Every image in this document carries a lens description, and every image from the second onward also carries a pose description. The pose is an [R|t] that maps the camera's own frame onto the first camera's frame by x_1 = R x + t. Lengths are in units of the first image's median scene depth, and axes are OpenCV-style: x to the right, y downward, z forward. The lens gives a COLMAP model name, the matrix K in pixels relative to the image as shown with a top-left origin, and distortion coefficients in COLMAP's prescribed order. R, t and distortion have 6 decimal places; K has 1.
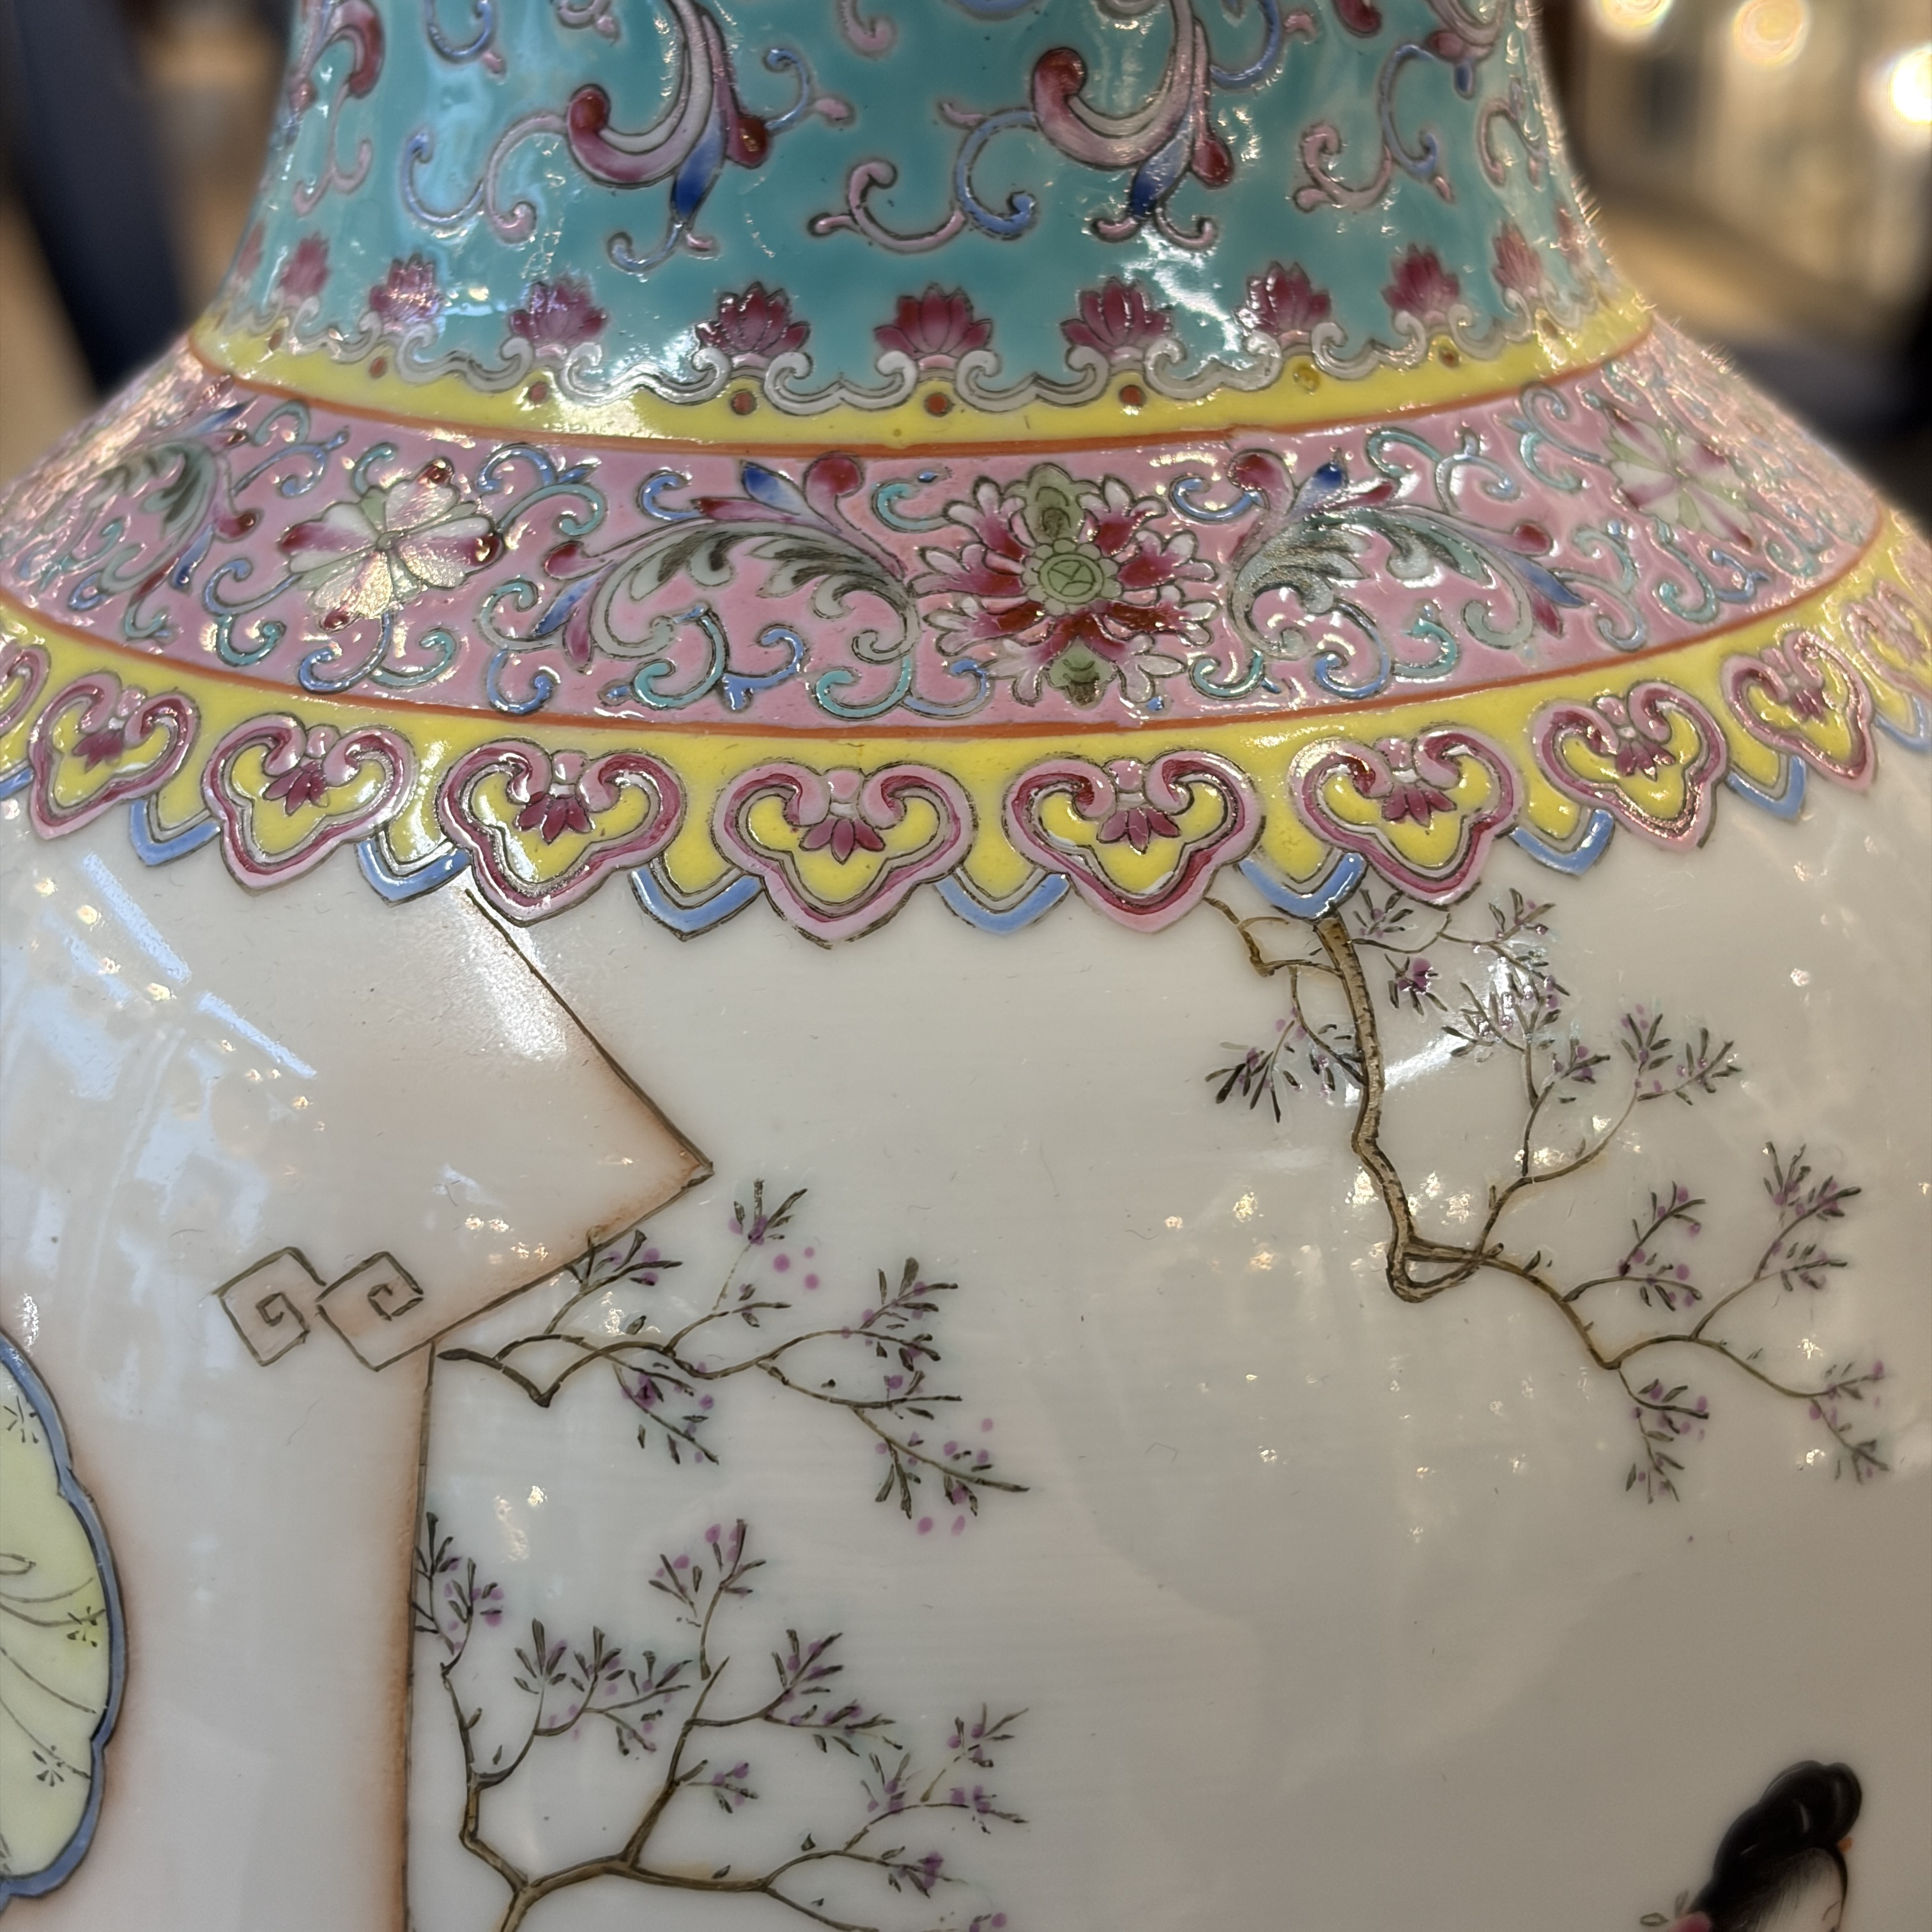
lens RADIAL K [[3998.2, 0, 967.9], [0, 3998.2, 987.2], [0, 0, 1]] dist [0.265665, -1.407629]
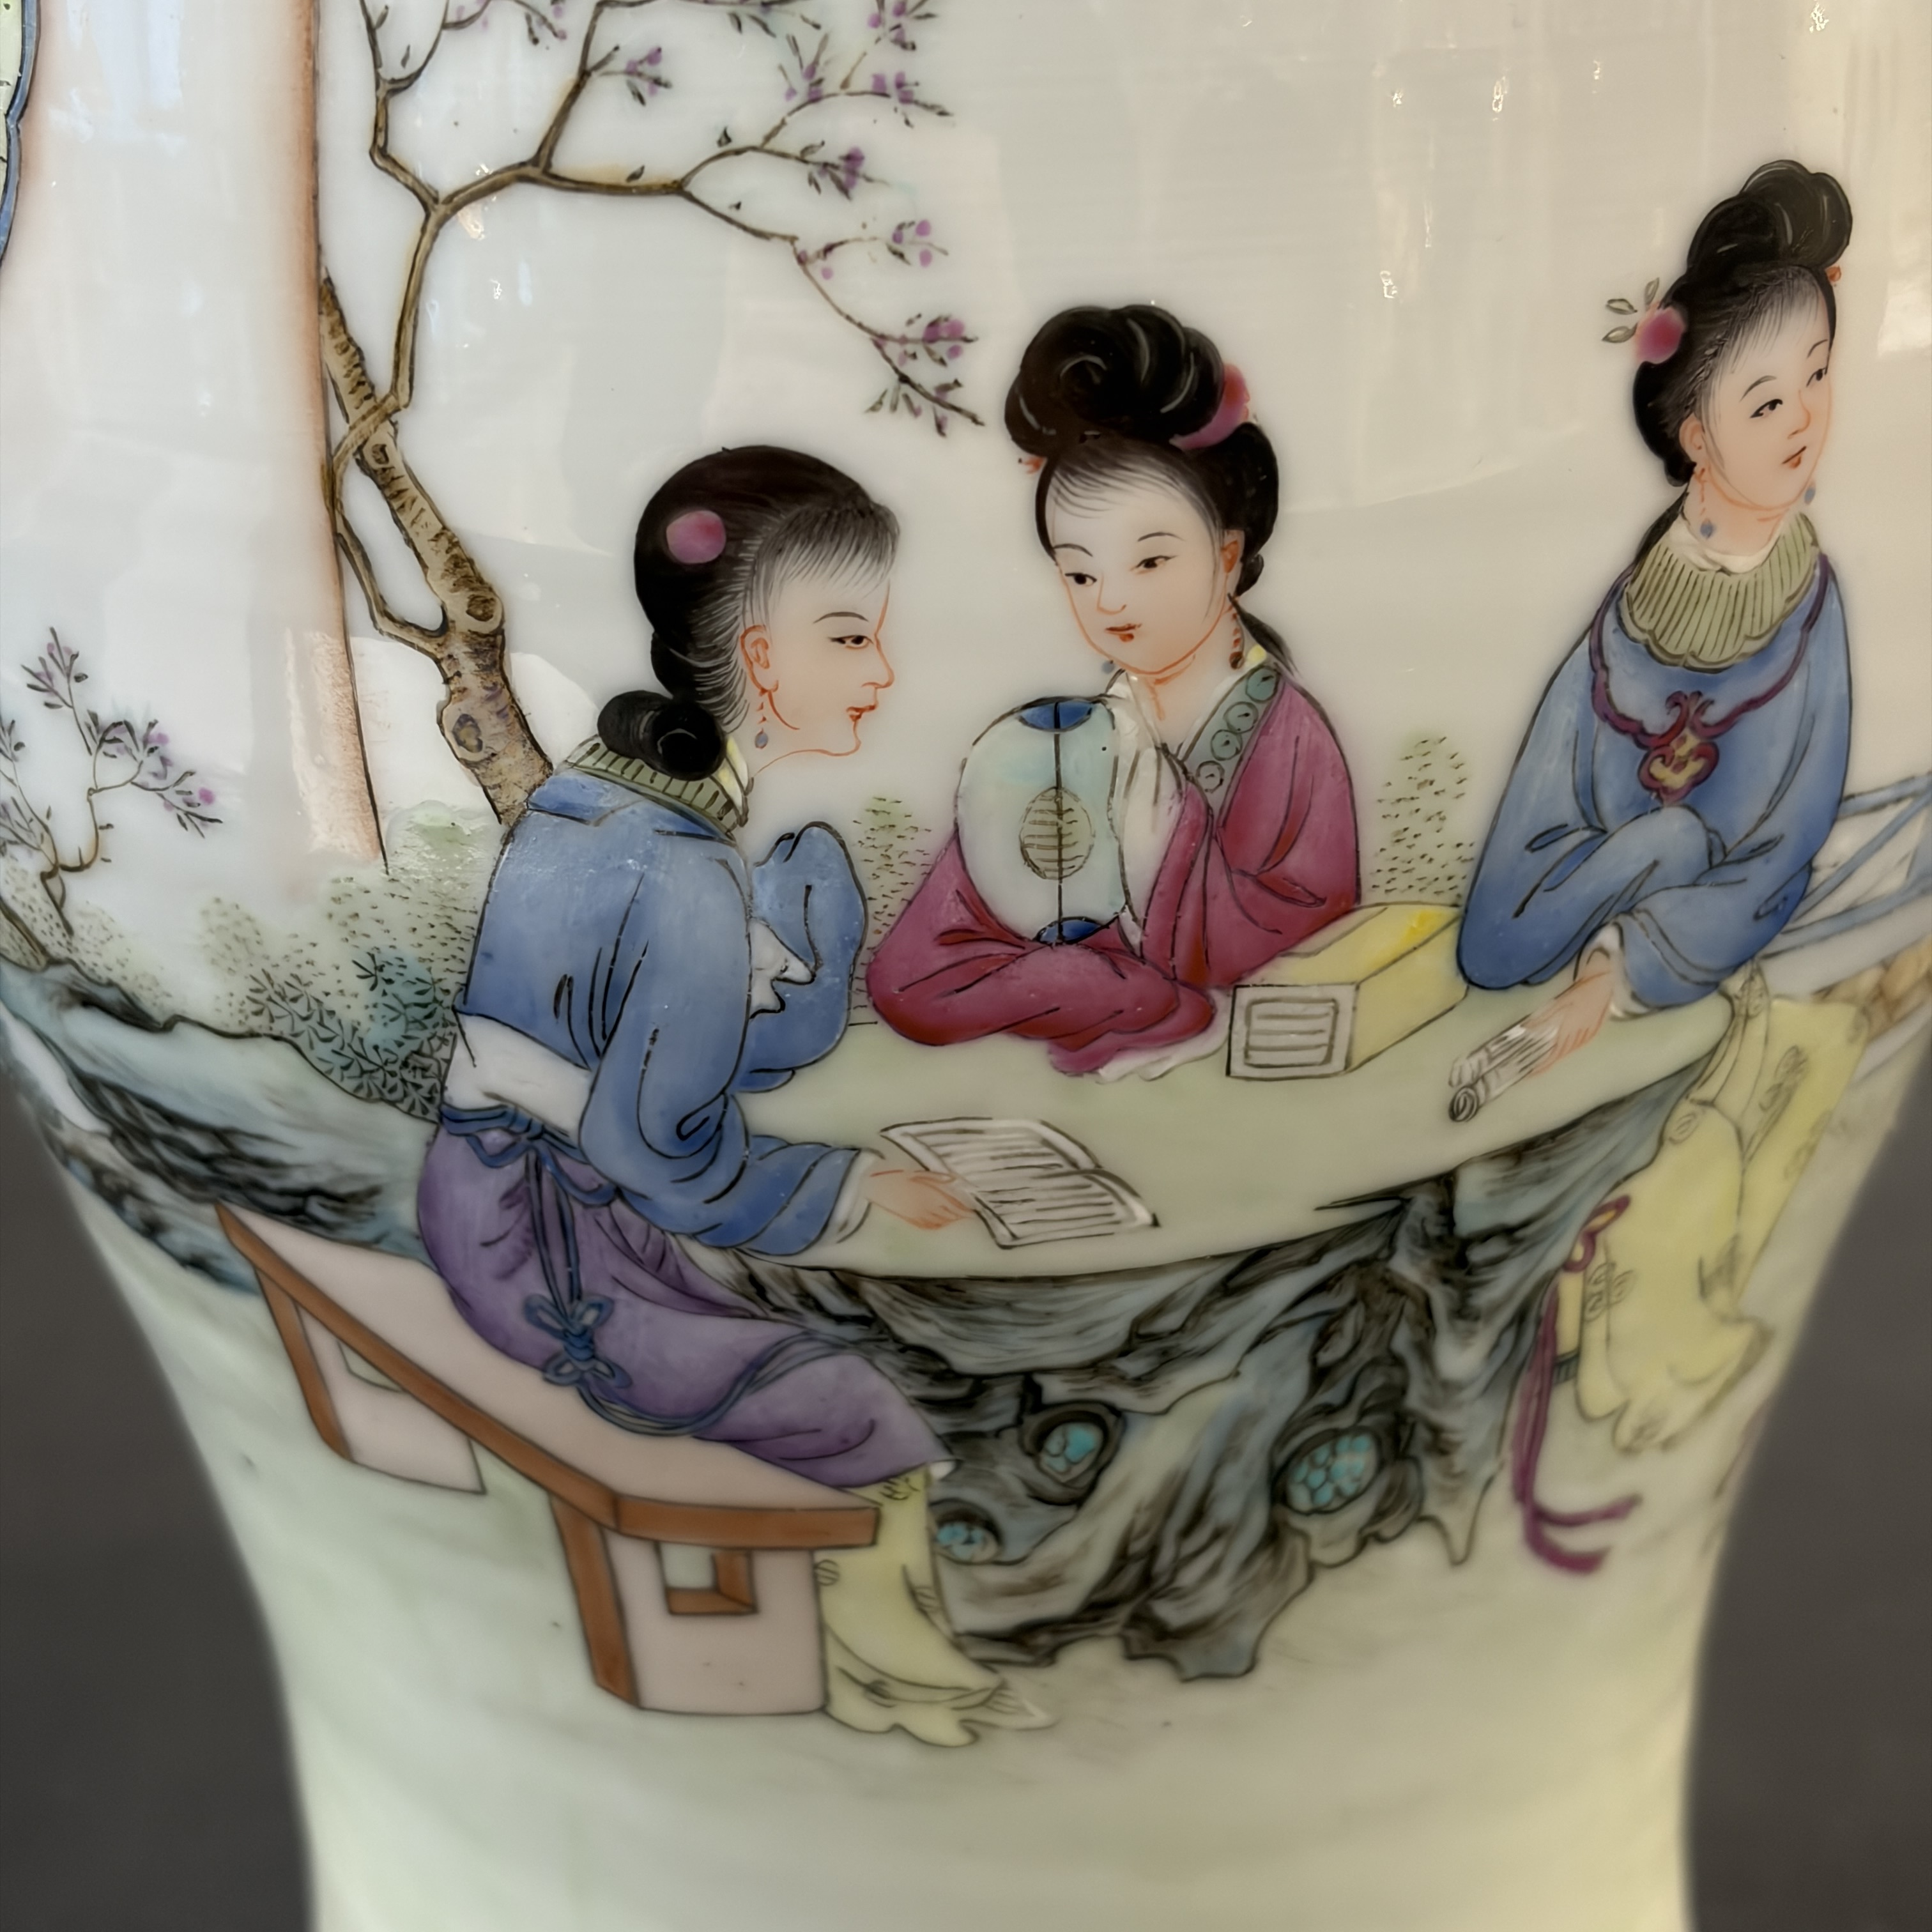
lens RADIAL K [[3998.2, 0, 967.9], [0, 3998.2, 987.2], [0, 0, 1]] dist [0.265665, -1.407629]
pose [[0.998641, 0.012197, -0.050662, 0.066542], [-0.010480, 0.999366, 0.034023, 0.364725], [0.051045, -0.033446, 0.998136, 0.035344]]
